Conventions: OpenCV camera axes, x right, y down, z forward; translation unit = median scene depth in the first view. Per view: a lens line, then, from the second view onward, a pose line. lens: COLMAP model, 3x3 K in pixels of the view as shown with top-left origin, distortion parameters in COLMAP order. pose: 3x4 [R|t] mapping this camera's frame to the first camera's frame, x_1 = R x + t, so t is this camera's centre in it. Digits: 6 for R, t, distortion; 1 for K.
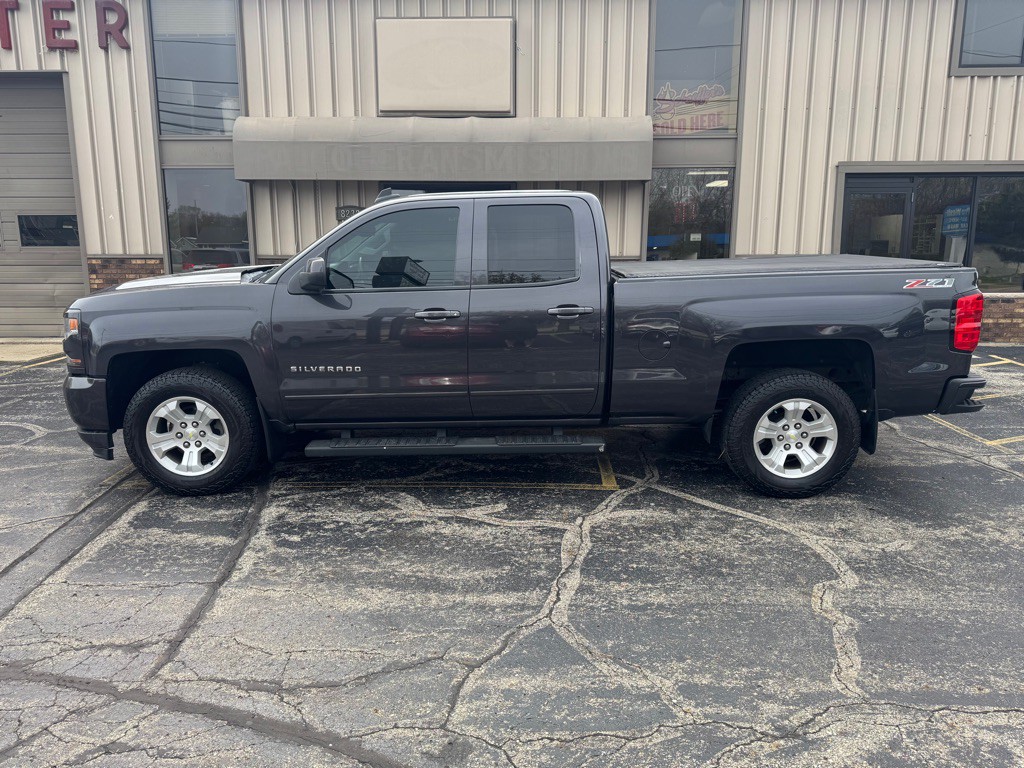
lens RADIAL K [[713.2, 0, 508.0], [0, 713.2, 379.4], [0, 0, 1]] dist [0.078349, -0.089348]
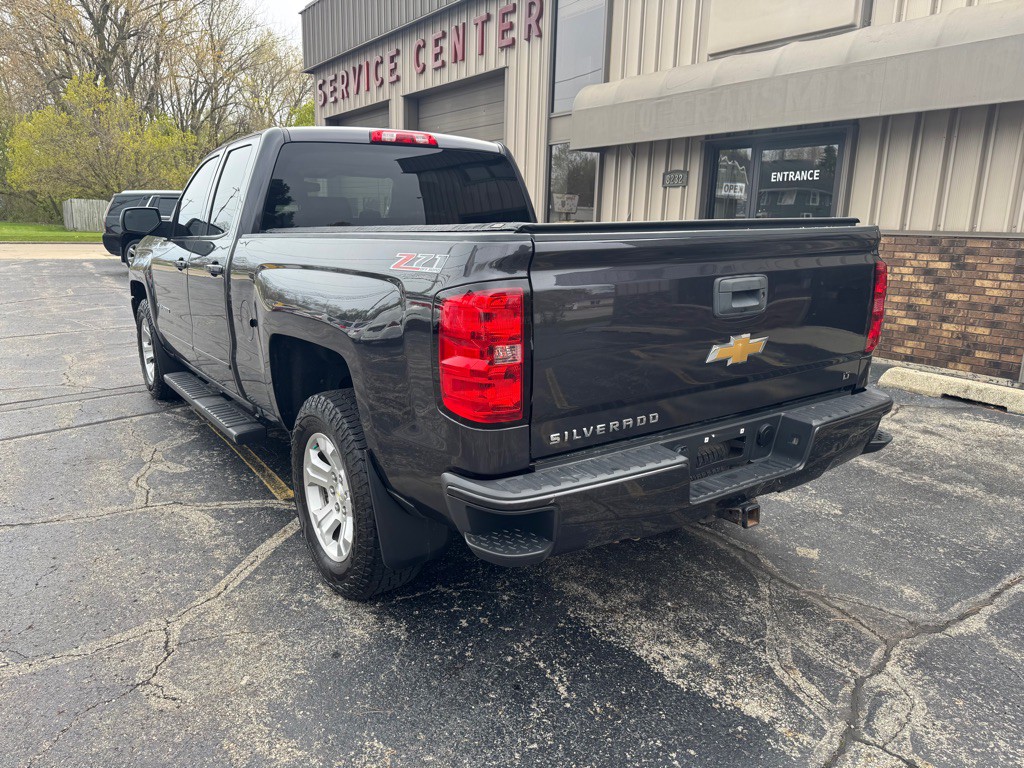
lens RADIAL K [[726.3, 0, 510.5], [0, 726.3, 382.5], [0, 0, 1]] dist [0.029157, -0.037115]
pose [[0.584932, 0.185476, -0.789590, 0.978074], [-0.165883, 0.980282, 0.107383, -0.112186], [0.793938, 0.068168, 0.604166, 0.736149]]
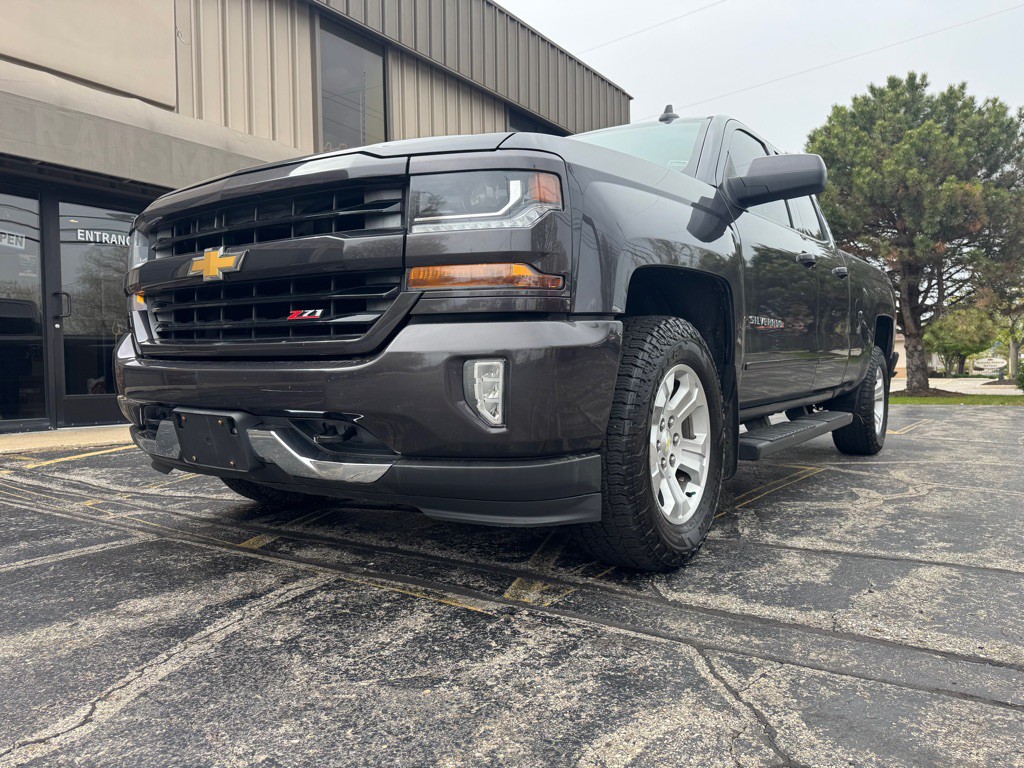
lens RADIAL K [[717.5, 0, 505.7], [0, 717.5, 383.5], [0, 0, 1]] dist [0.062377, -0.082783]
pose [[0.571344, -0.018411, 0.820504, -0.940846], [0.163959, 0.982155, -0.092132, 0.064767], [-0.804166, 0.187168, 0.564168, 0.813503]]
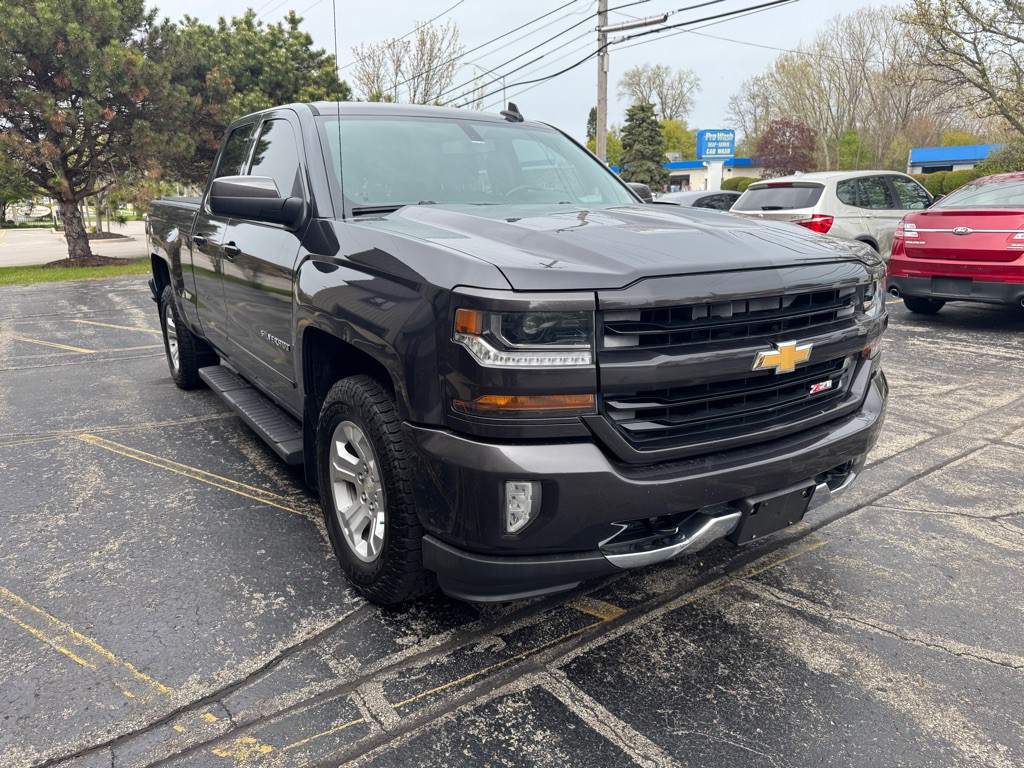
lens RADIAL K [[727.9, 0, 507.4], [0, 727.9, 381.2], [0, 0, 1]] dist [0.012276, -0.010071]
pose [[-0.555802, -0.192209, 0.808789, -0.963658], [0.176392, 0.923483, 0.340683, -0.269644], [-0.812386, 0.332016, -0.479369, 1.606080]]
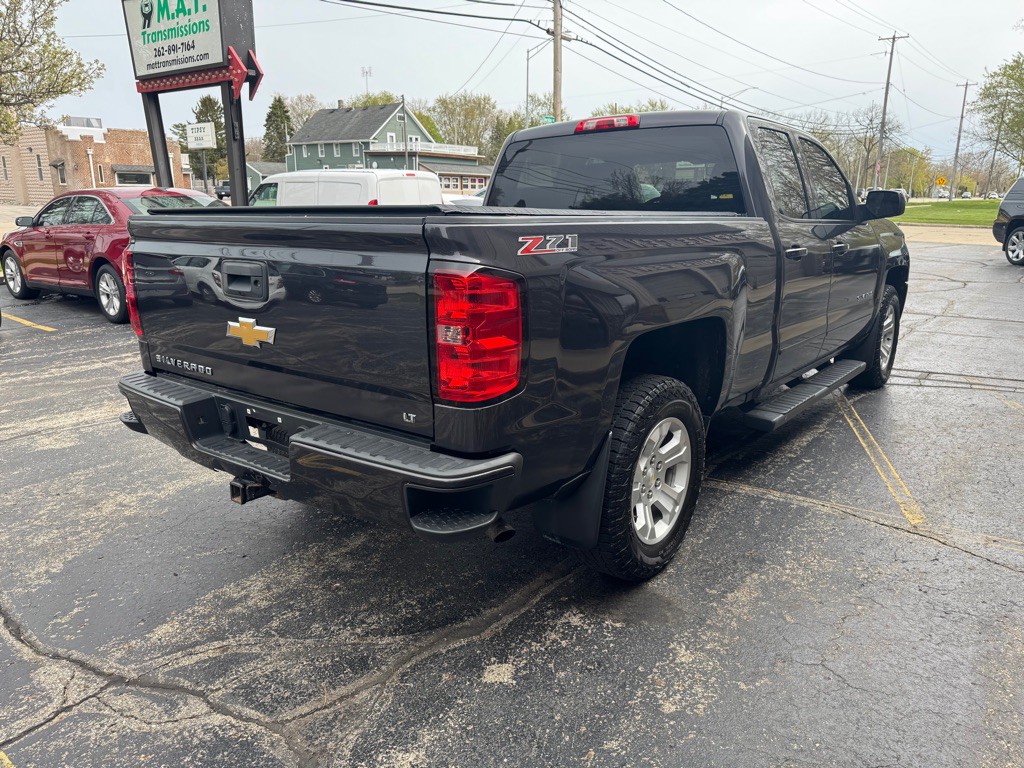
lens RADIAL K [[728.5, 0, 507.4], [0, 728.5, 385.9], [0, 0, 1]] dist [0.026699, -0.028362]
pose [[-0.611686, 0.198817, -0.765710, 0.962951], [-0.147946, 0.922079, 0.357605, -0.296698], [0.777144, 0.332026, -0.534609, 1.653913]]
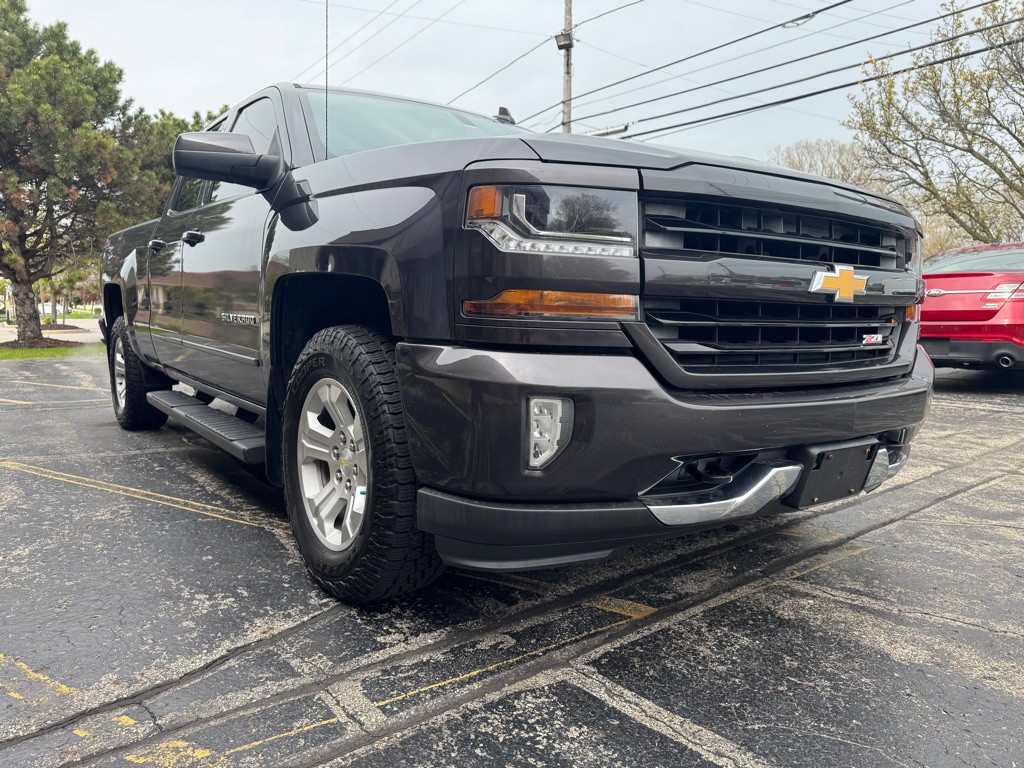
lens RADIAL K [[728.2, 0, 512.0], [0, 728.2, 384.0], [0, 0, 1]] dist [0.008878, -0.008241]
pose [[-0.602528, -0.083034, 0.793766, -0.893022], [0.151276, 0.964661, 0.215740, -0.148369], [-0.783629, 0.250067, -0.568675, 1.621121]]
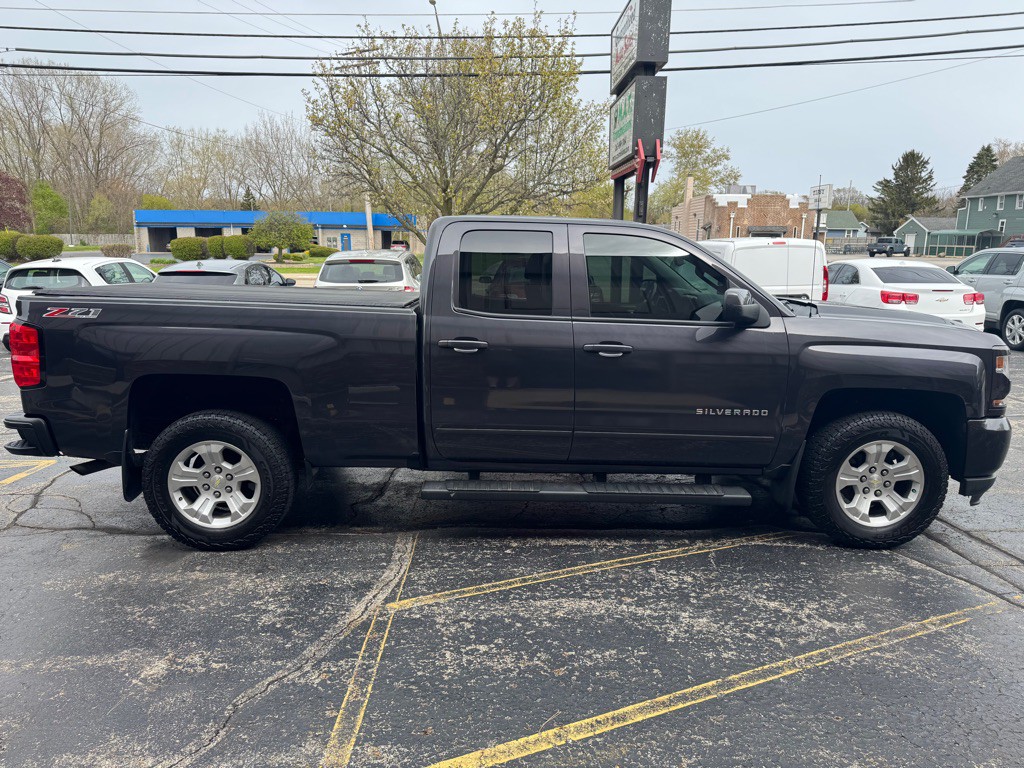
lens RADIAL K [[717.5, 0, 505.7], [0, 717.5, 383.5], [0, 0, 1]] dist [0.062377, -0.082783]
pose [[-0.999428, -0.001274, -0.033806, 0.065541], [-0.013524, 0.931011, 0.364740, -0.464441], [0.031009, 0.364989, -0.930495, 2.258172]]
